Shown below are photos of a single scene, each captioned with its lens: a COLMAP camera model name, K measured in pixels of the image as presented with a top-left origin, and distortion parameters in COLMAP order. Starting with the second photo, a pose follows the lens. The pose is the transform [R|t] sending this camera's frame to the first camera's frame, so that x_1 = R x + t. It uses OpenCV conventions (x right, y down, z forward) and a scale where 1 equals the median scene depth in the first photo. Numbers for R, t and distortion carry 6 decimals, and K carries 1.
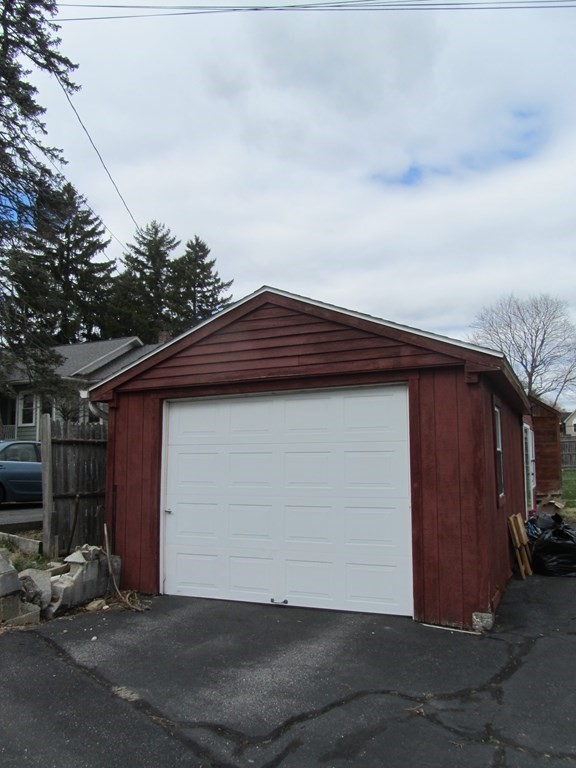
lens RADIAL K [[645.3, 0, 288.0], [0, 645.3, 381.5], [0, 0, 1]] dist [-0.036003, 0.000212]
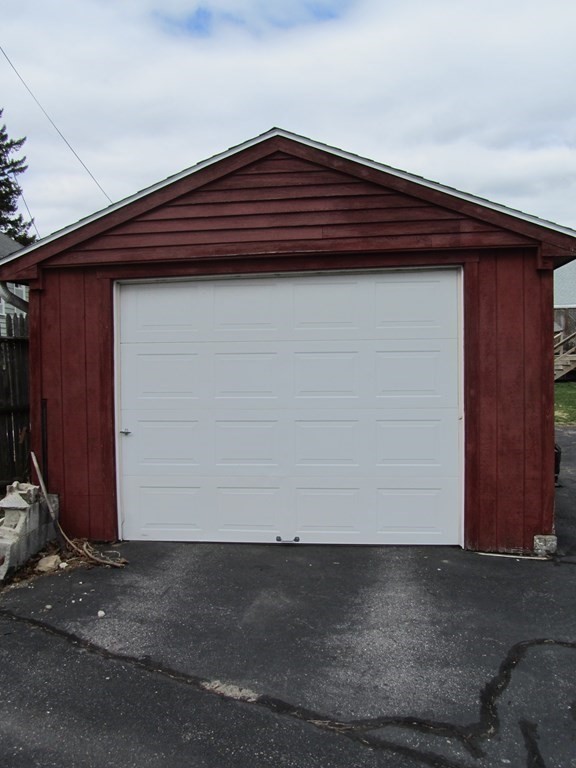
lens RADIAL K [[728.5, 0, 288.0], [0, 728.5, 384.0], [0, 0, 1]] dist [-0.085229, 0.000000]
pose [[0.953778, -0.014554, 0.300160, -0.307381], [-0.031305, 0.988580, 0.147407, 0.021325], [-0.298878, -0.149990, 0.942430, 0.198530]]
